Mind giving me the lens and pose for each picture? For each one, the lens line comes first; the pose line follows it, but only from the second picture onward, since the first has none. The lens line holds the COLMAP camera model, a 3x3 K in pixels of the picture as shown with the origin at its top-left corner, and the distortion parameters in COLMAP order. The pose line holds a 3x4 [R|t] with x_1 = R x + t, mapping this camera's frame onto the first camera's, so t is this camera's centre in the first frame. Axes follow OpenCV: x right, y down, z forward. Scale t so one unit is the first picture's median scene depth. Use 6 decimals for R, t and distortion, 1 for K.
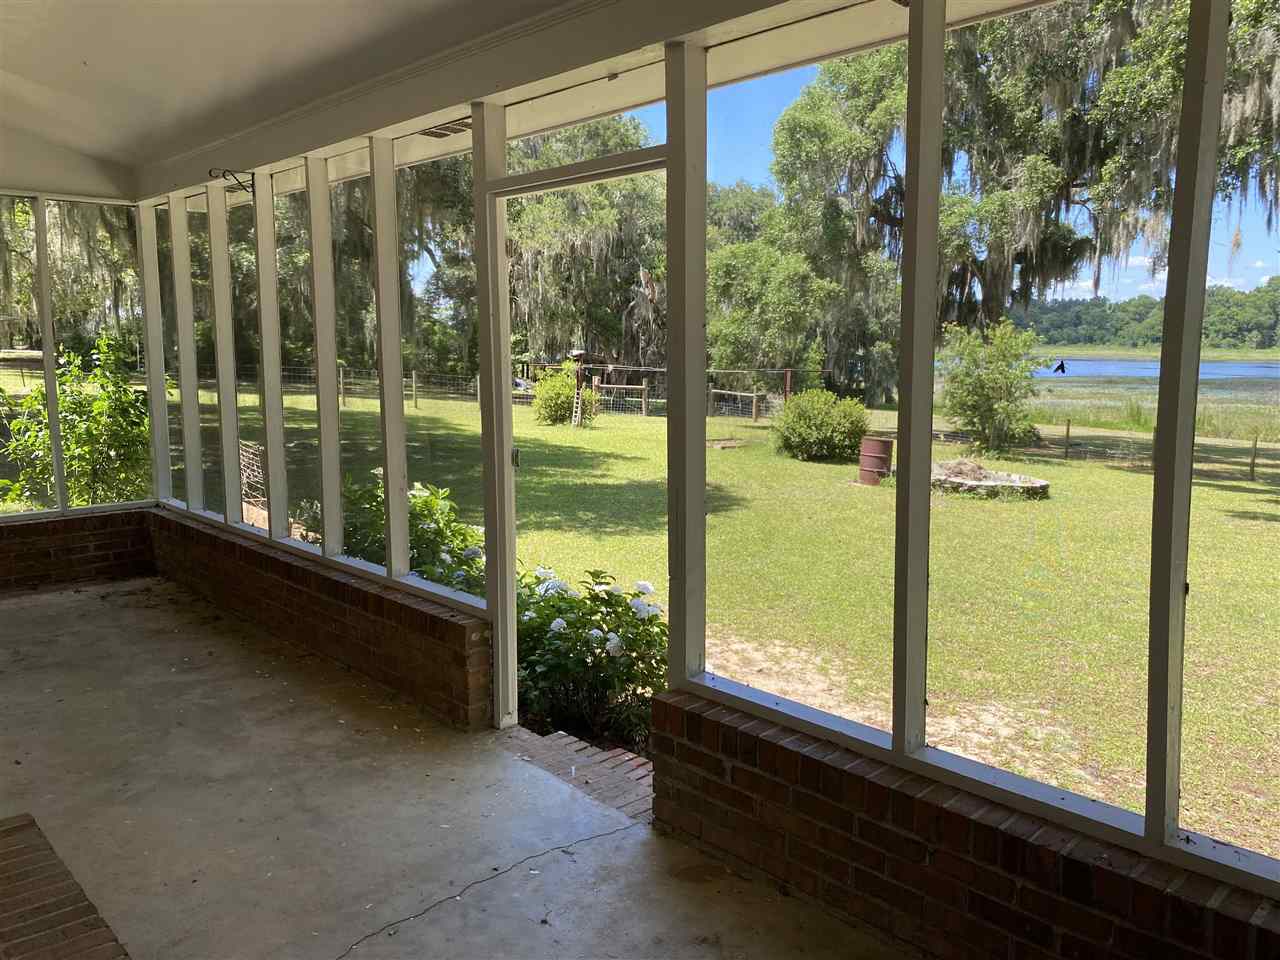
lens RADIAL K [[964.5, 0, 598.6], [0, 964.5, 452.2], [0, 0, 1]] dist [0.064144, -0.056193]
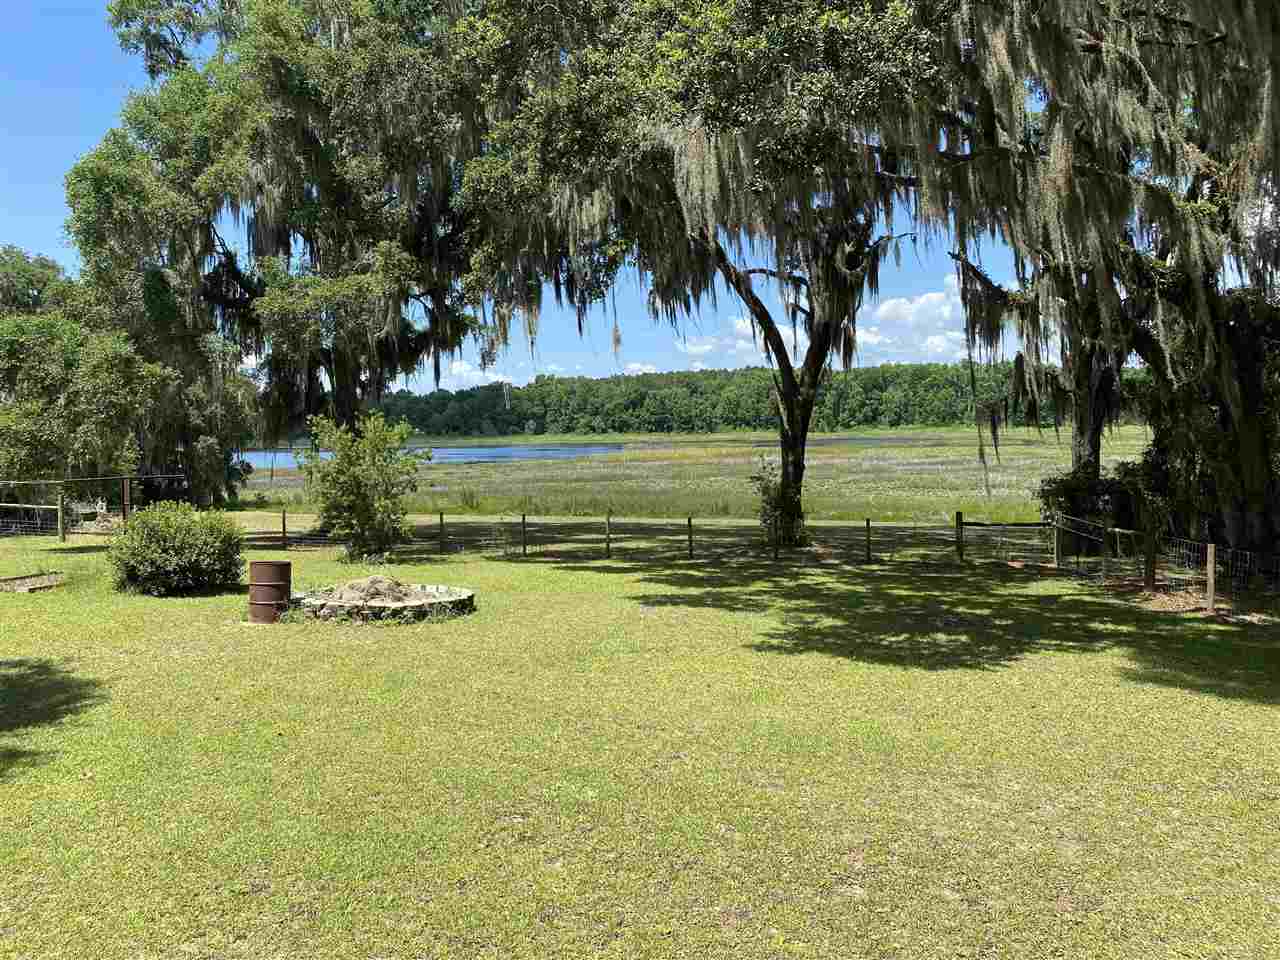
lens RADIAL K [[964.5, 0, 598.6], [0, 964.5, 452.2], [0, 0, 1]] dist [0.064144, -0.056193]
pose [[0.773657, -0.035934, 0.632585, -0.001866], [0.094815, 0.993715, -0.059511, -0.019289], [-0.626471, 0.106020, 0.772201, 0.136273]]
